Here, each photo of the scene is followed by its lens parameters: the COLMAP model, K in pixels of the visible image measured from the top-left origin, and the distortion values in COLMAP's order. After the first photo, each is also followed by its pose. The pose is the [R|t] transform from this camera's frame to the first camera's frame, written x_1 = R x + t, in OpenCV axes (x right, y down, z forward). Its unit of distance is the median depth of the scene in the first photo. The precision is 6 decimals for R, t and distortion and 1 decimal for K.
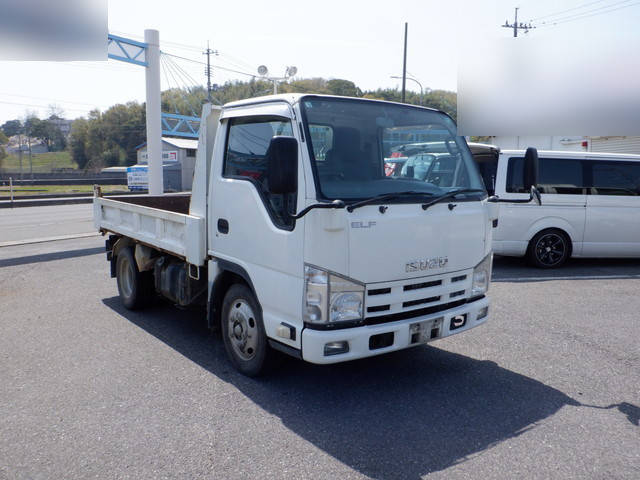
lens RADIAL K [[531.3, 0, 320.0], [0, 531.3, 240.0], [0, 0, 1]] dist [-0.015585, -0.005827]
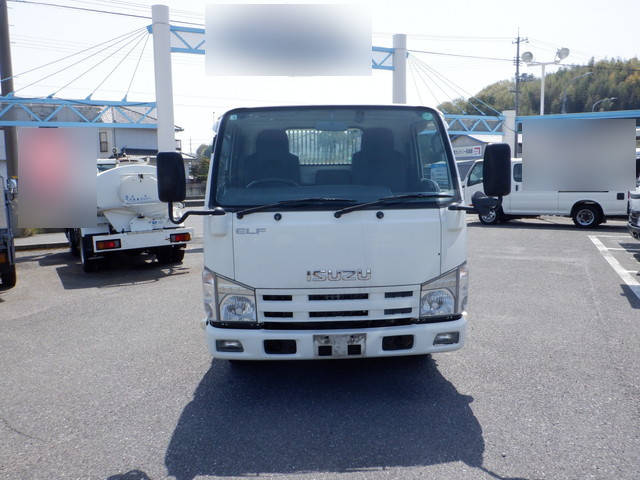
lens RADIAL K [[531.3, 0, 320.0], [0, 531.3, 240.0], [0, 0, 1]] dist [-0.015585, -0.005827]
pose [[0.834677, 0.049387, -0.548521, 0.697723], [-0.044020, 0.998767, 0.022942, -0.037751], [0.548978, 0.004996, 0.835822, 0.191152]]
